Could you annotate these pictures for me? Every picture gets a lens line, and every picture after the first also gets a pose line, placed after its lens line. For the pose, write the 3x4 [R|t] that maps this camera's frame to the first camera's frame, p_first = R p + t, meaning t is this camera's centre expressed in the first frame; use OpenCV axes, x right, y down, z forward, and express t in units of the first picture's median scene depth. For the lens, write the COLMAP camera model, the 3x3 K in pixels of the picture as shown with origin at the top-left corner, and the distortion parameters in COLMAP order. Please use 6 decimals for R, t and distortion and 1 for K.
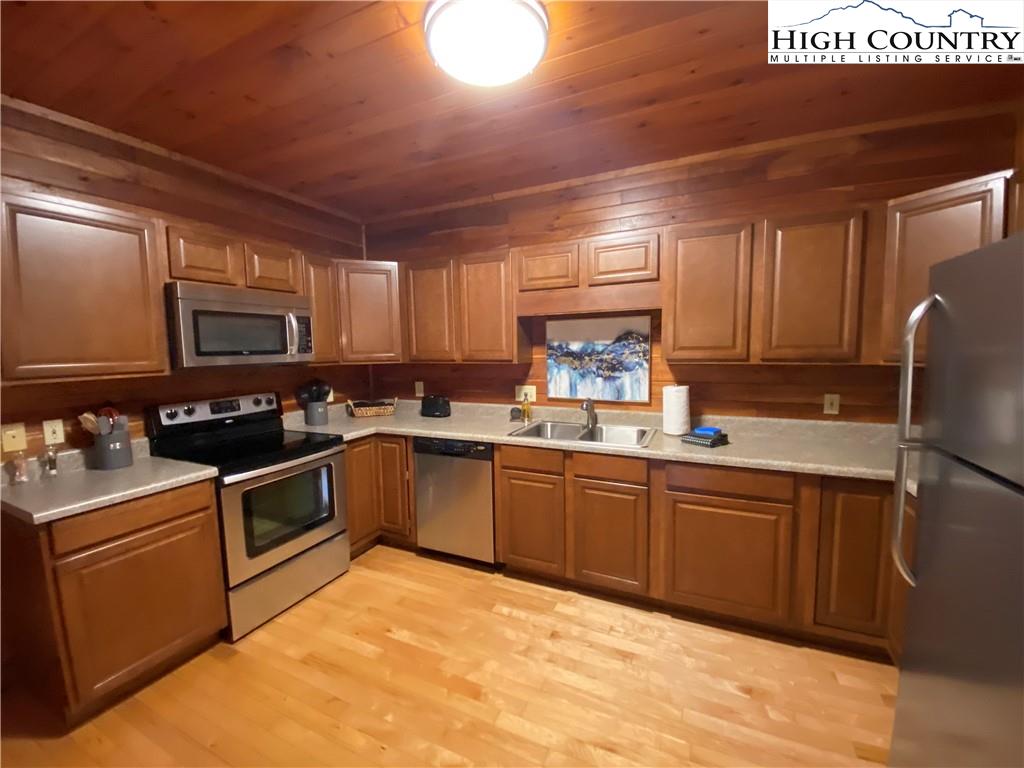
lens RADIAL K [[406.7, 0, 512.0], [0, 406.7, 384.0], [0, 0, 1]] dist [0.041780, -0.031924]
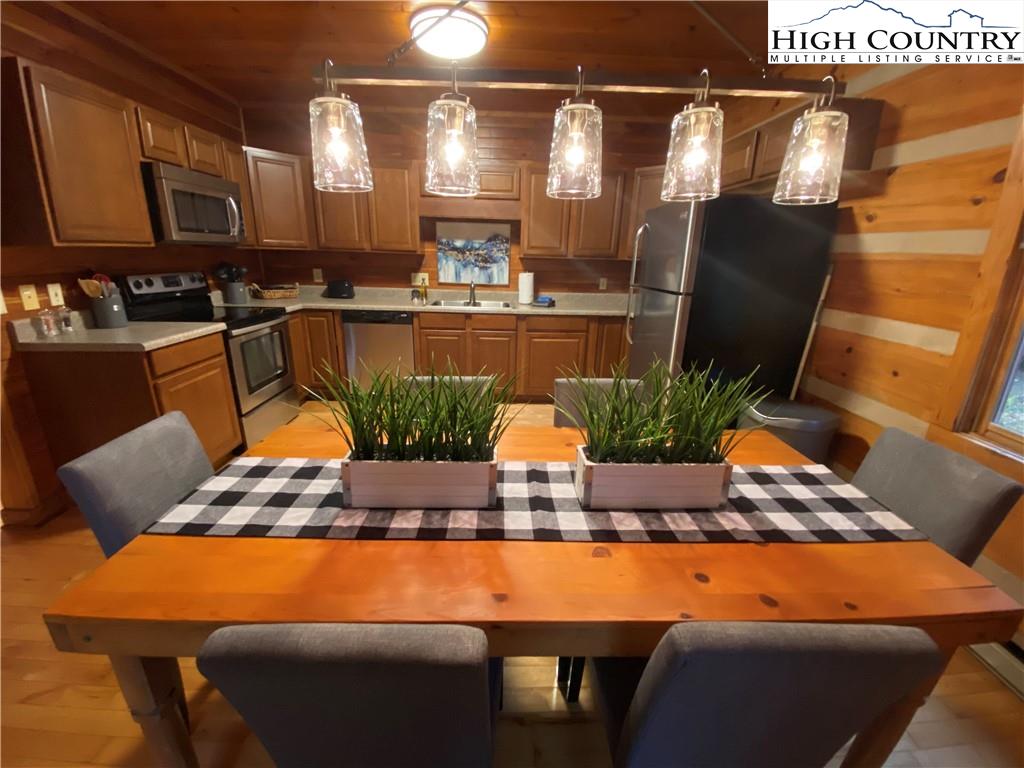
lens RADIAL K [[406.7, 0, 512.0], [0, 406.7, 384.0], [0, 0, 1]] dist [0.041780, -0.031924]
pose [[0.895241, -0.094522, 0.435441, -0.372818], [-0.001614, 0.976547, 0.215299, 0.083650], [-0.445579, -0.193448, 0.874093, -0.435177]]
